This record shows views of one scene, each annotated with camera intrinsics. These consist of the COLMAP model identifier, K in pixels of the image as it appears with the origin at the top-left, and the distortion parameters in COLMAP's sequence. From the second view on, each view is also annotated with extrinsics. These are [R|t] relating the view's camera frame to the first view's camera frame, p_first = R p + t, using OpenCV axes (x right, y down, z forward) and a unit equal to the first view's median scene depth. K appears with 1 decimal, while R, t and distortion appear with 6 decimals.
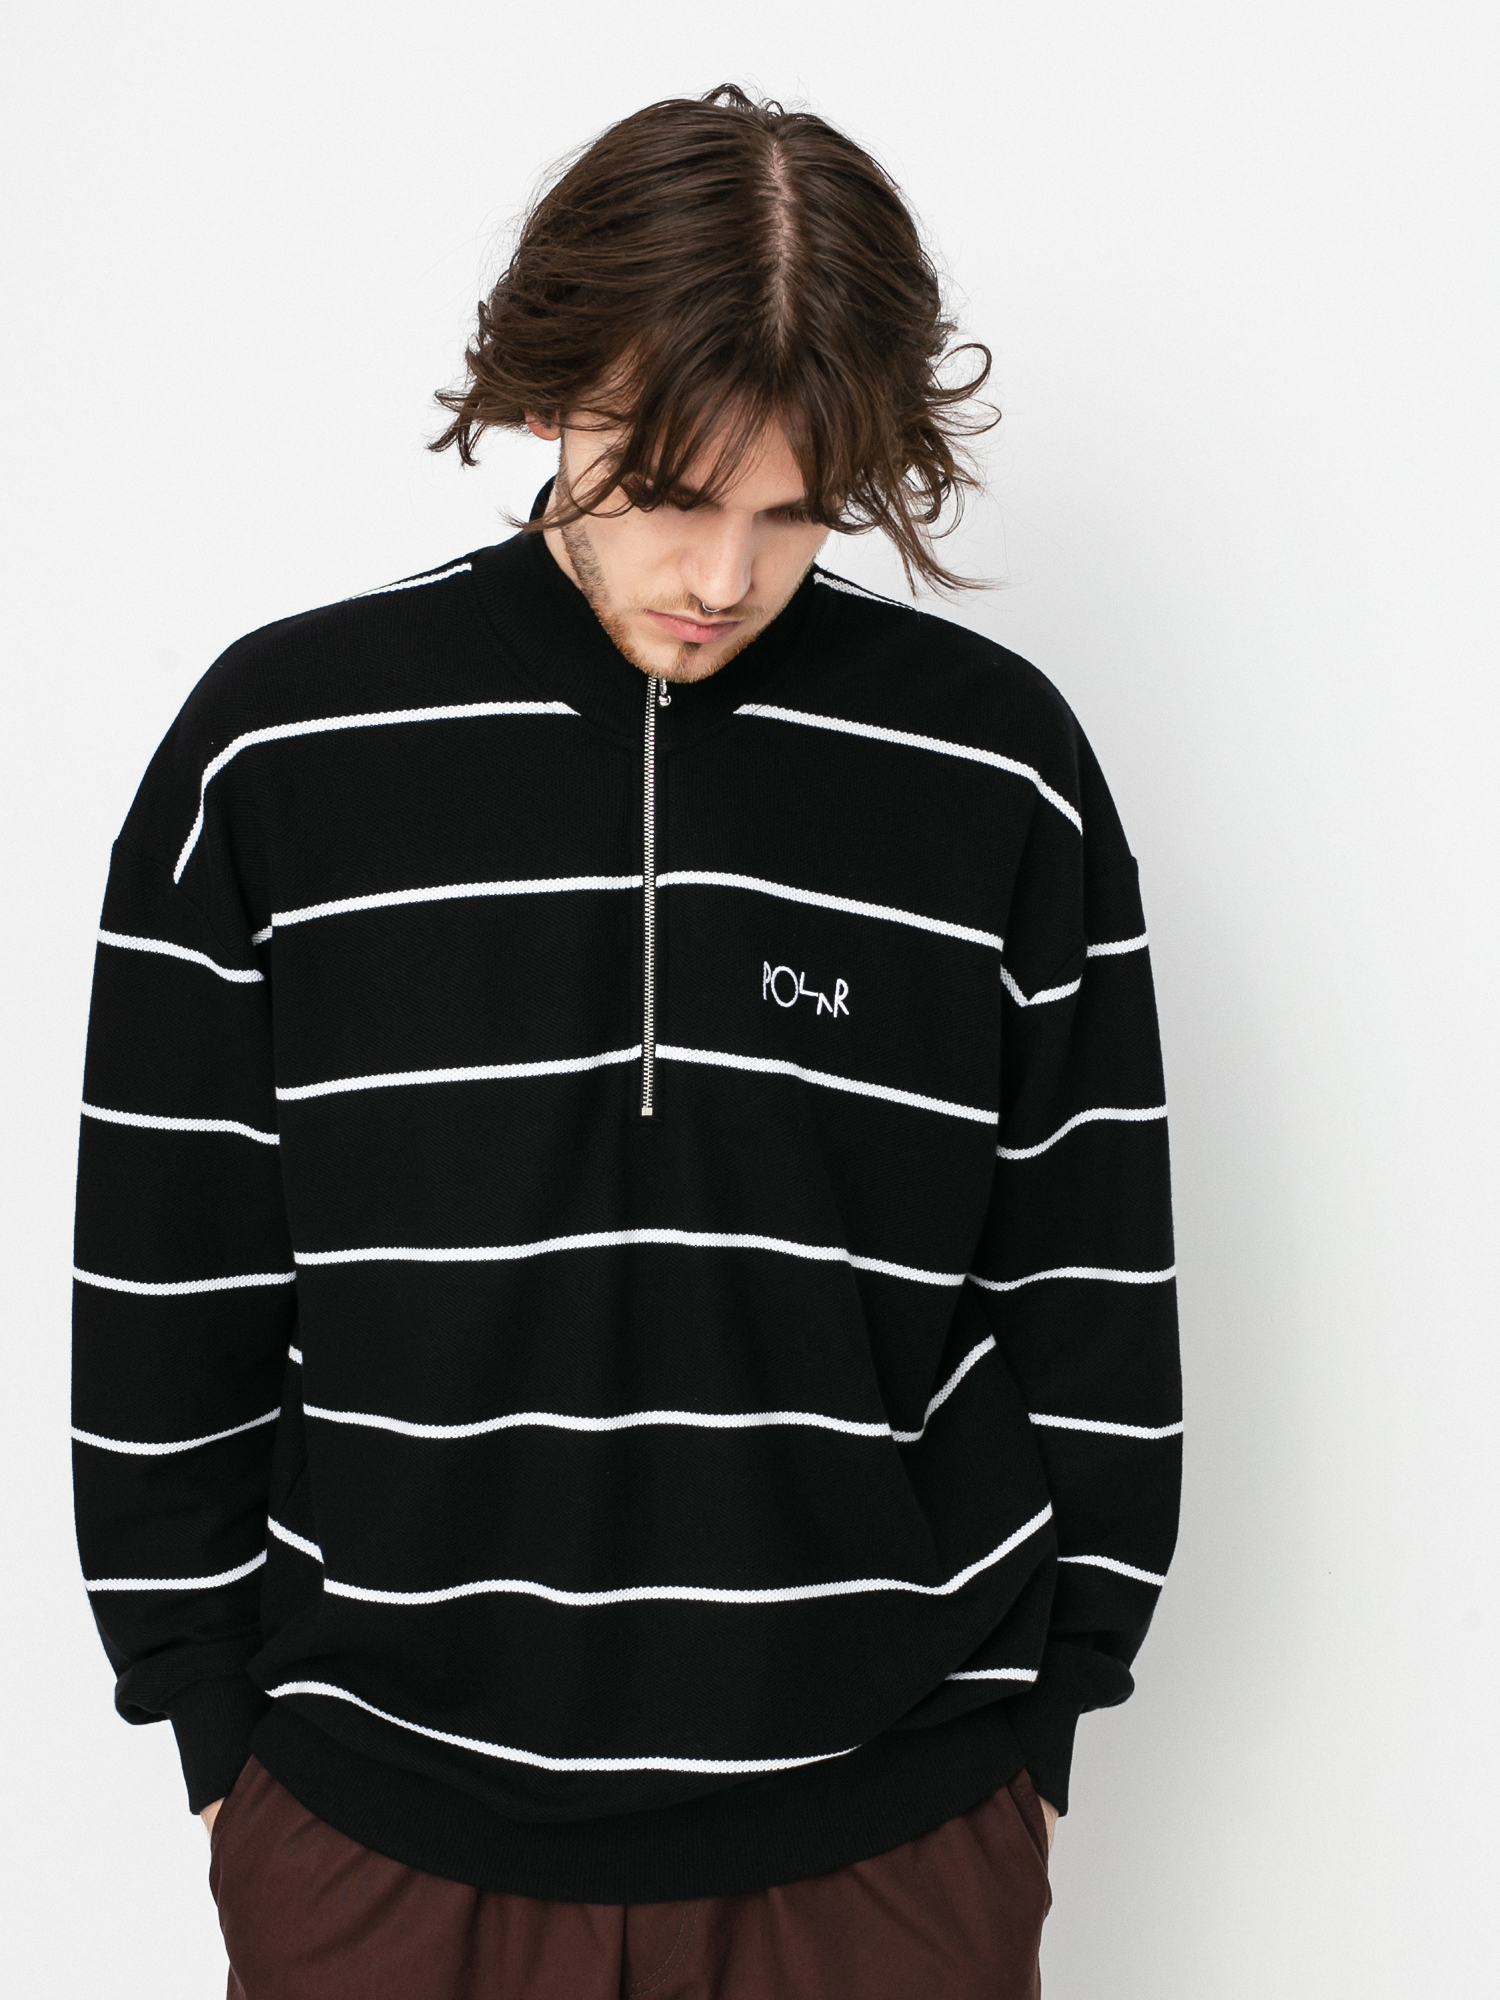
lens RADIAL K [[2125.3, 0, 750.0], [0, 2125.3, 1000.0], [0, 0, 1]] dist [-0.140157, -0.019012]
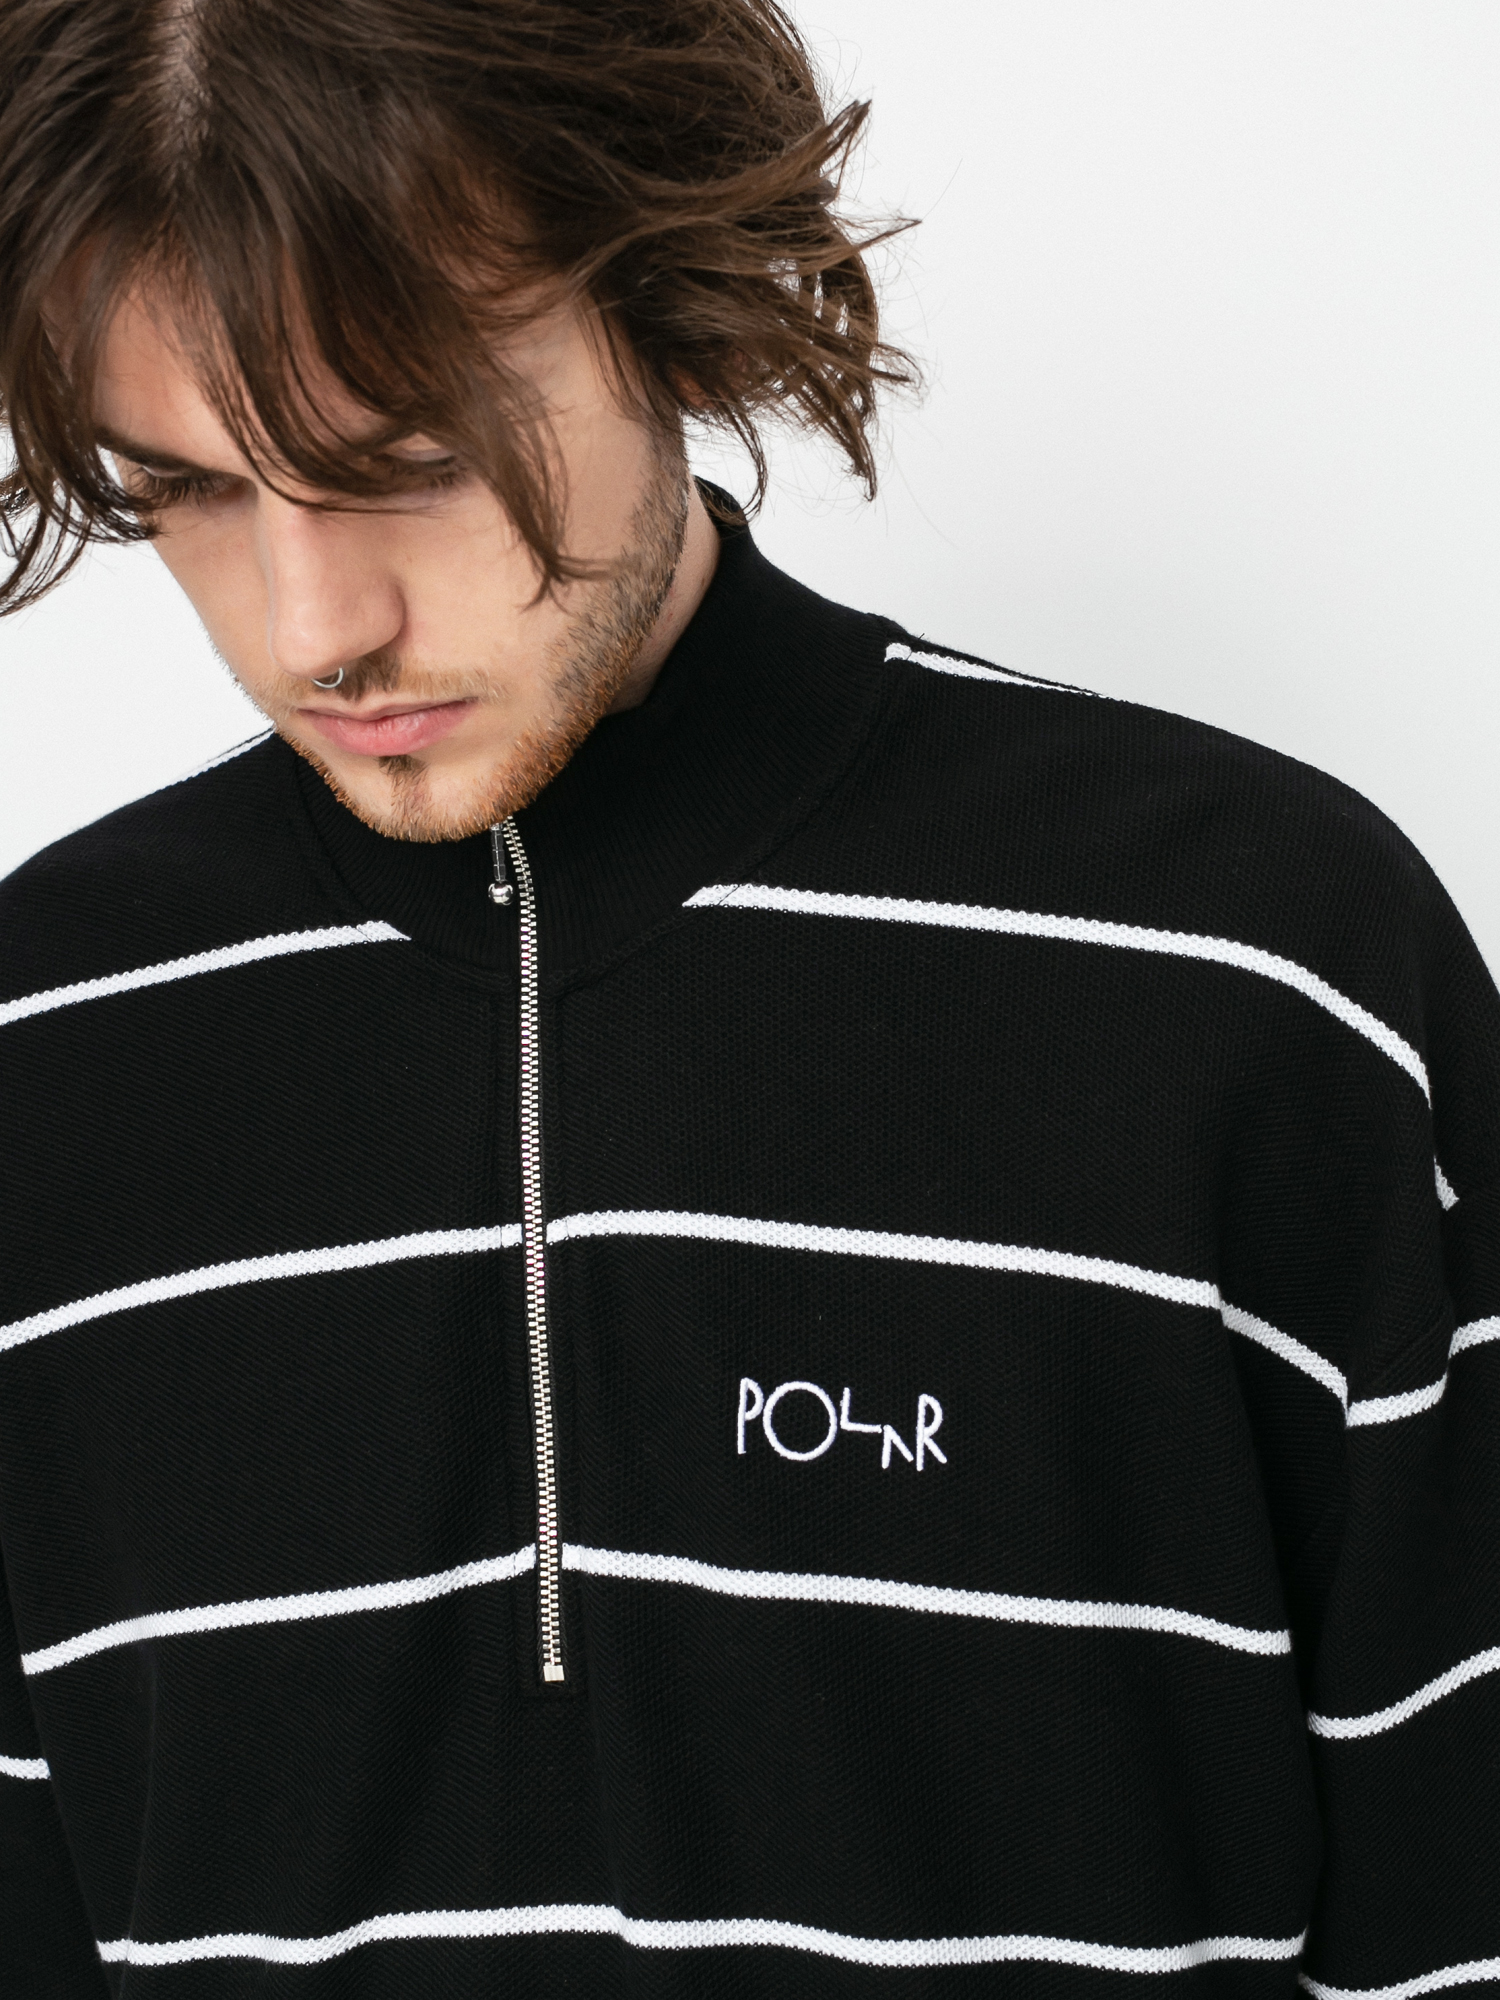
lens RADIAL K [[2125.3, 0, 750.0], [0, 2125.3, 1000.0], [0, 0, 1]] dist [-0.140157, -0.019012]
pose [[0.944048, -0.104022, -0.312974, 0.175735], [0.063263, 0.988451, -0.137702, -0.037309], [0.323683, 0.110198, 0.939726, 0.511608]]
